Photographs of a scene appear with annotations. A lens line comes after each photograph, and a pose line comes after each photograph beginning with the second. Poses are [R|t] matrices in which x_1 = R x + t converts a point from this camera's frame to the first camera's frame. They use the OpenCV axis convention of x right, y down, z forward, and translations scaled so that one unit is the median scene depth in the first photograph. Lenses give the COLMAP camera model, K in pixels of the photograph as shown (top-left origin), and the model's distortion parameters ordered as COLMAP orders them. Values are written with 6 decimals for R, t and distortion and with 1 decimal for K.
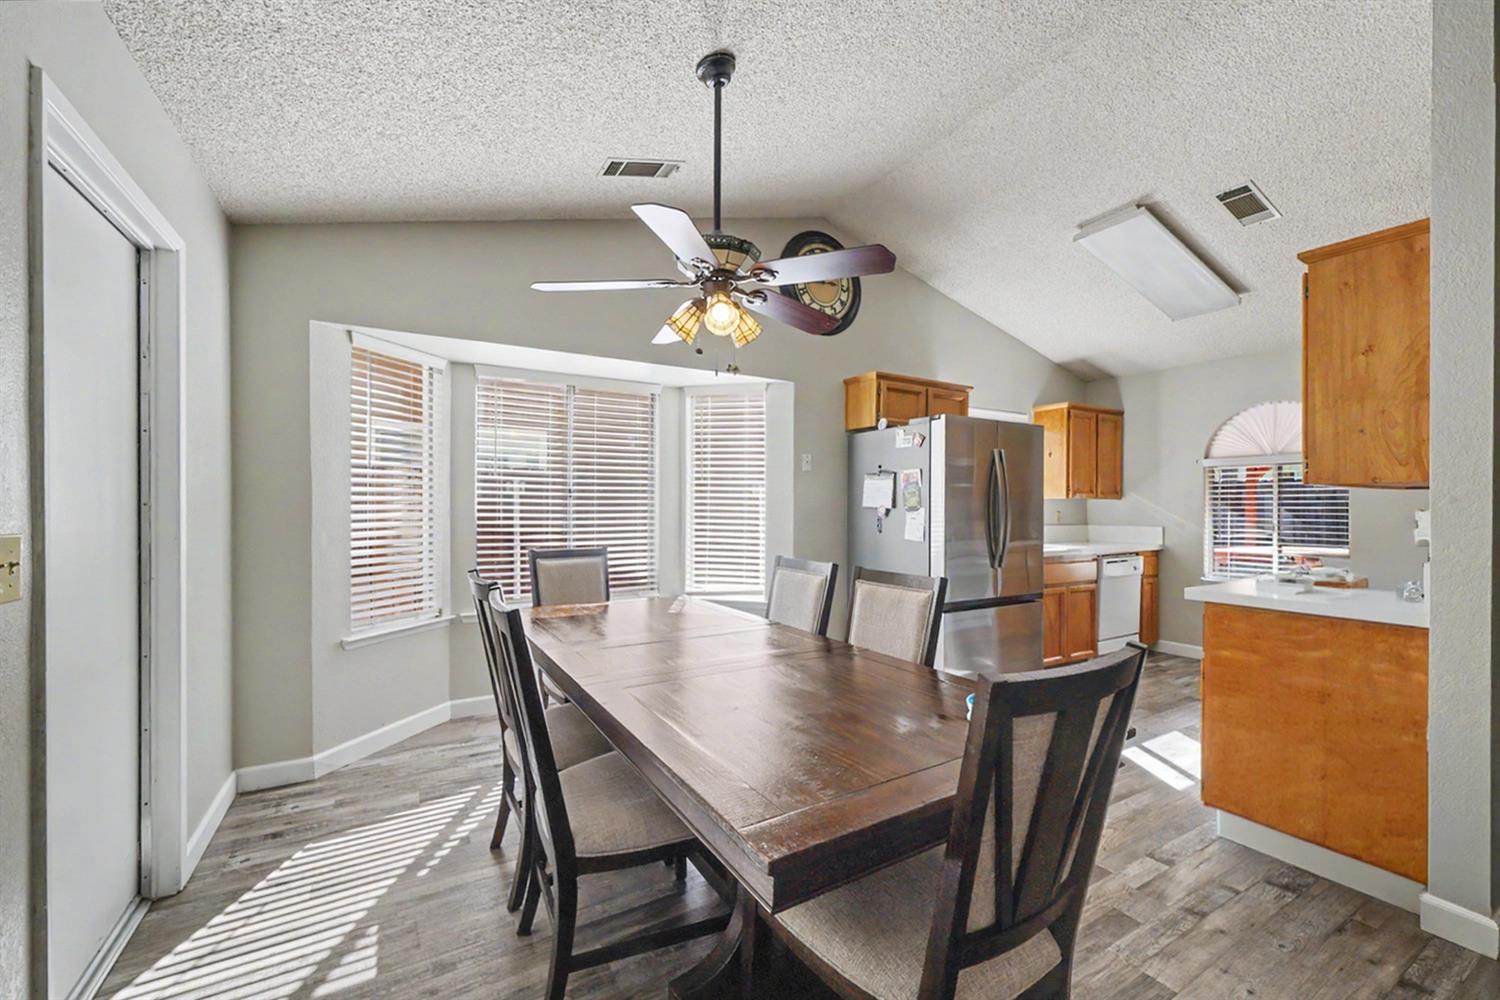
lens RADIAL K [[599.4, 0, 751.7], [0, 599.4, 507.0], [0, 0, 1]] dist [0.001341, 0.000077]
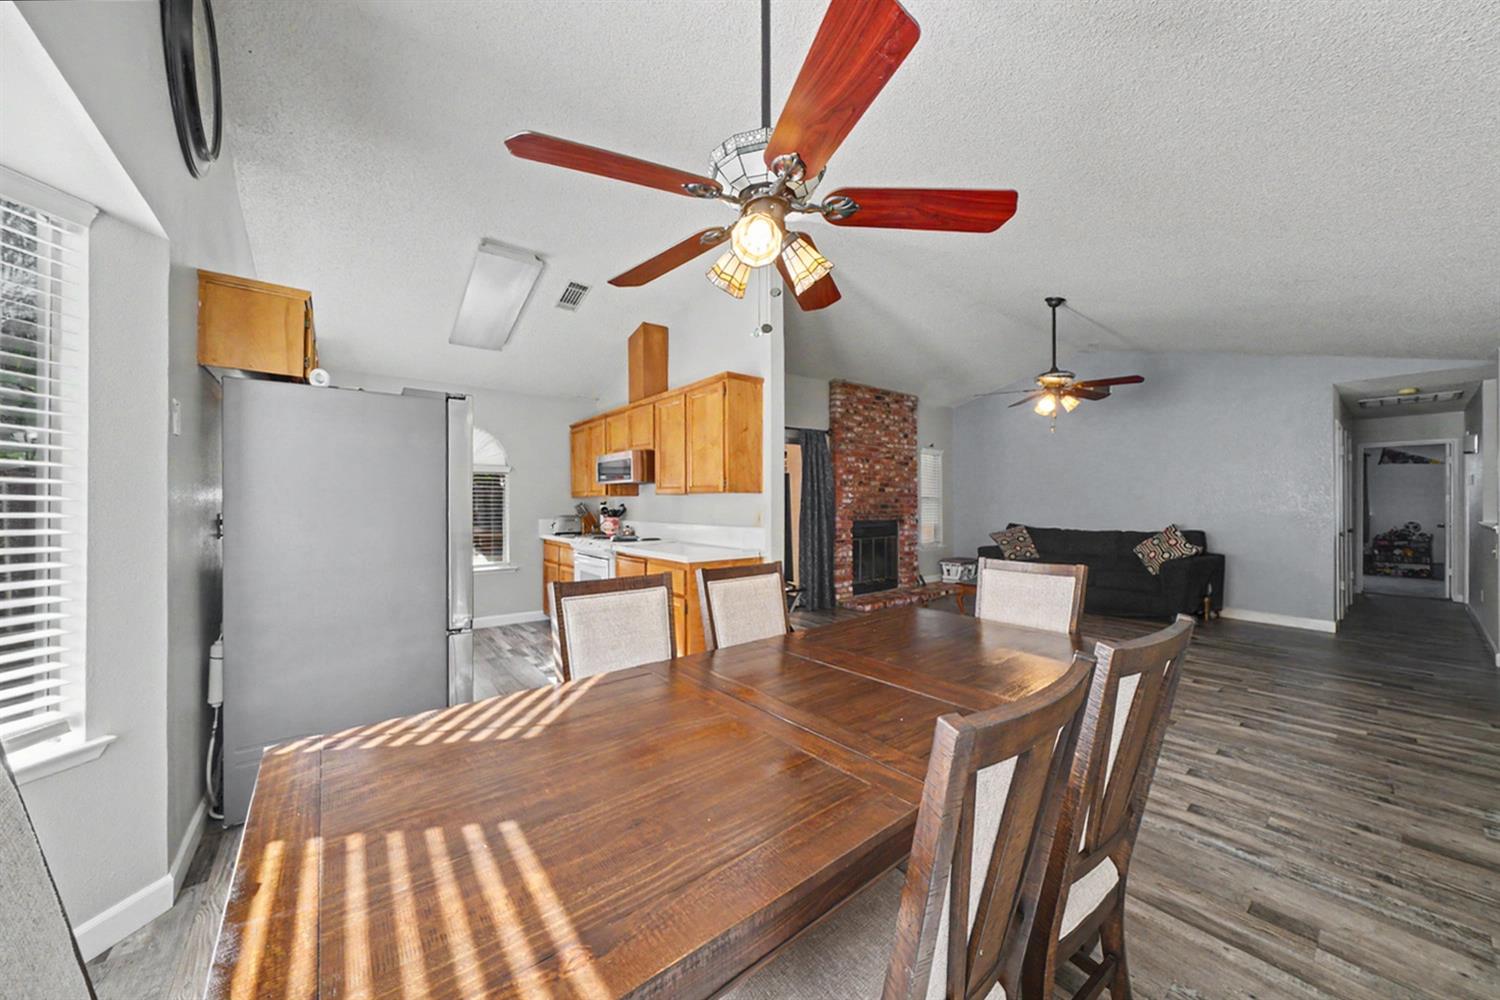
lens RADIAL K [[517.2, 0, 747.9], [0, 517.2, 503.5], [0, 0, 1]] dist [-0.001110, -0.000035]
pose [[-0.132707, -0.005871, 0.991138, -0.323090], [0.005298, 0.999964, 0.006633, -0.005638], [-0.991141, 0.006131, -0.132671, 0.516316]]
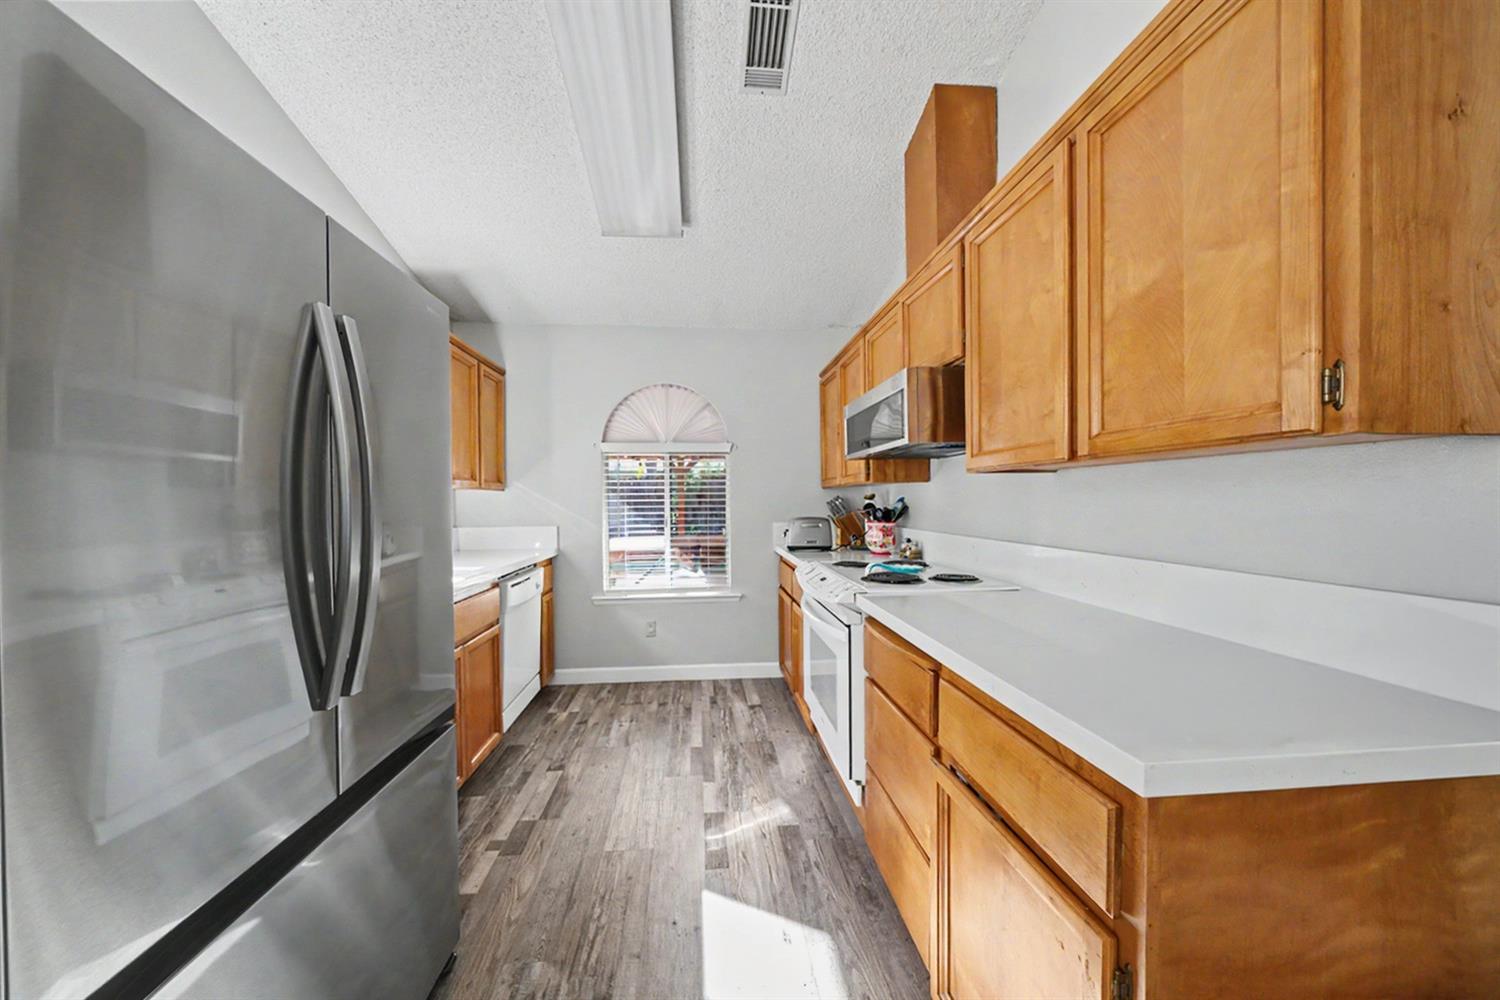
lens RADIAL K [[517.4, 0, 743.0], [0, 517.4, 502.1], [0, 0, 1]] dist [-0.002111, 0.000134]
pose [[0.434700, -0.011306, 0.900504, 0.204553], [0.012315, 0.999902, 0.006609, 0.000261], [-0.900491, 0.008217, 0.434797, 0.540418]]
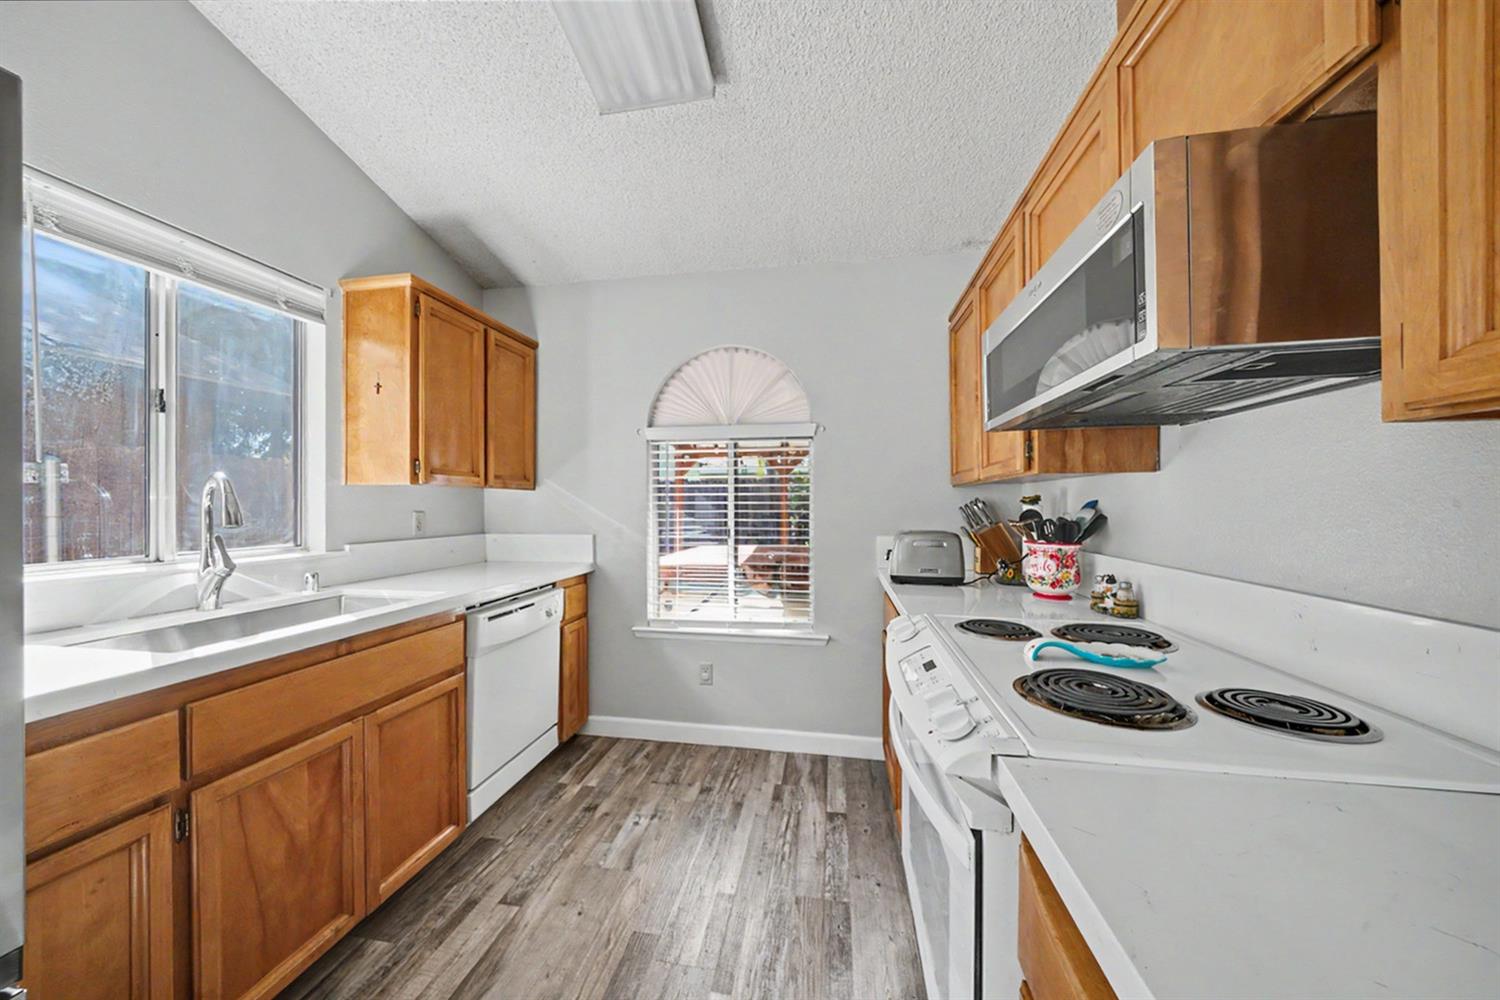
lens RADIAL K [[517.4, 0, 743.0], [0, 517.4, 502.1], [0, 0, 1]] dist [-0.002111, 0.000134]
pose [[0.652607, -0.003235, 0.757690, 0.420648], [0.005903, 0.999982, -0.000815, 0.000904], [-0.757674, 0.005004, 0.652614, 0.589535]]
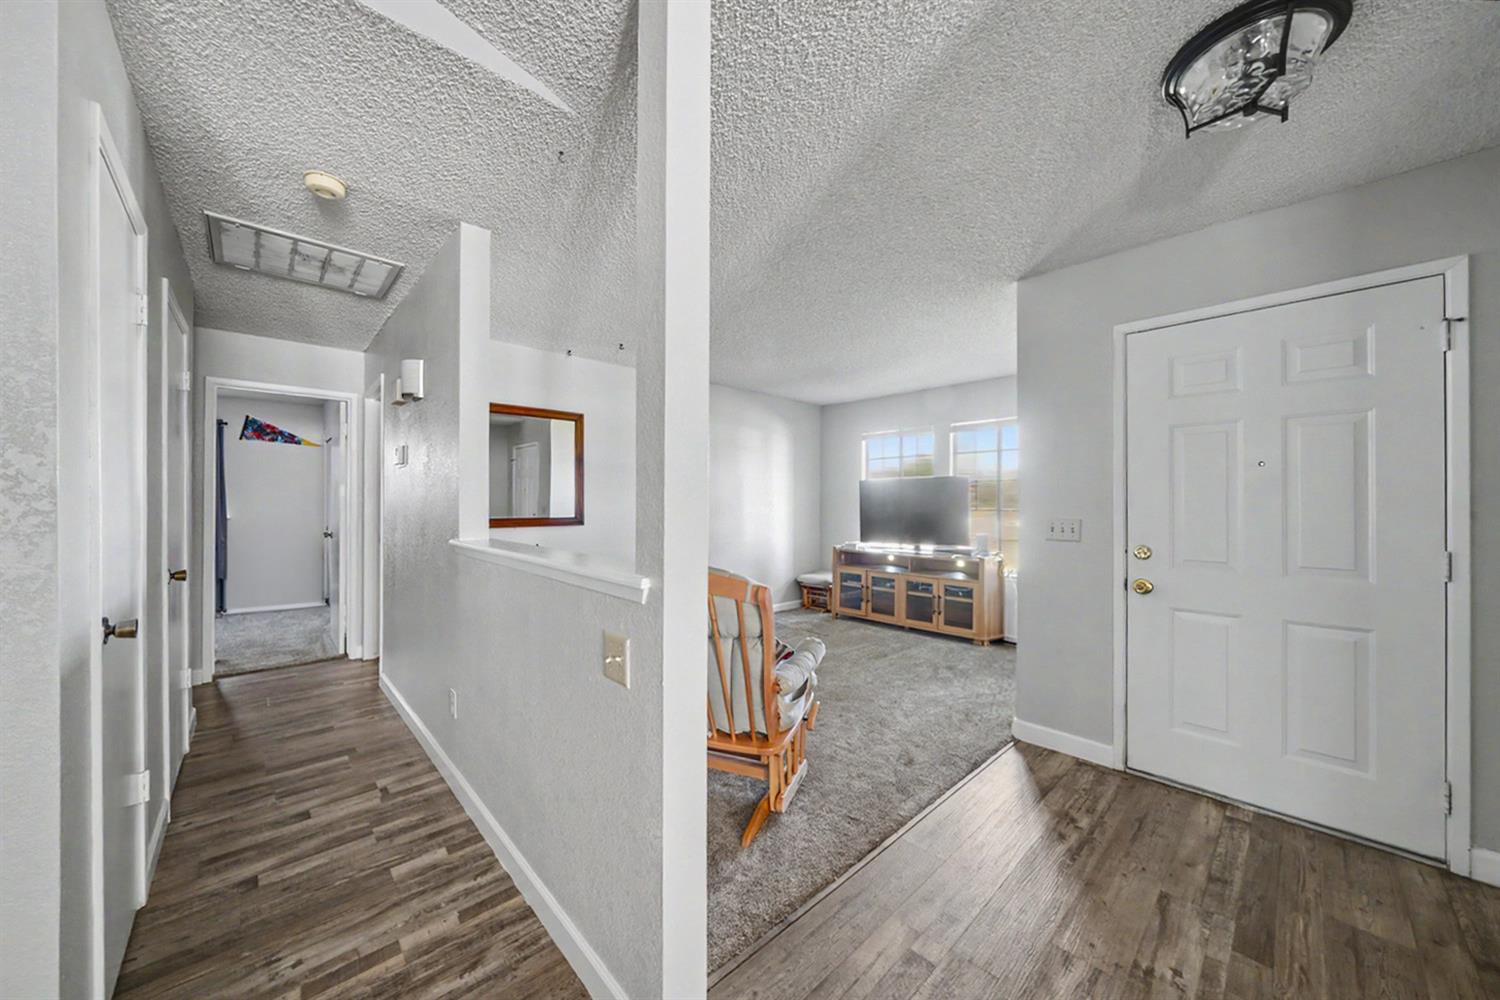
lens RADIAL K [[525.9, 0, 750.0], [0, 525.9, 500.0], [0, 0, 1]] dist [-0.000528, 0.000022]
pose [[-0.974594, -0.008988, -0.223799, 0.363722], [-0.009236, 0.999957, 0.000058, 0.008256], [0.223788, 0.002124, -0.974635, -0.572116]]
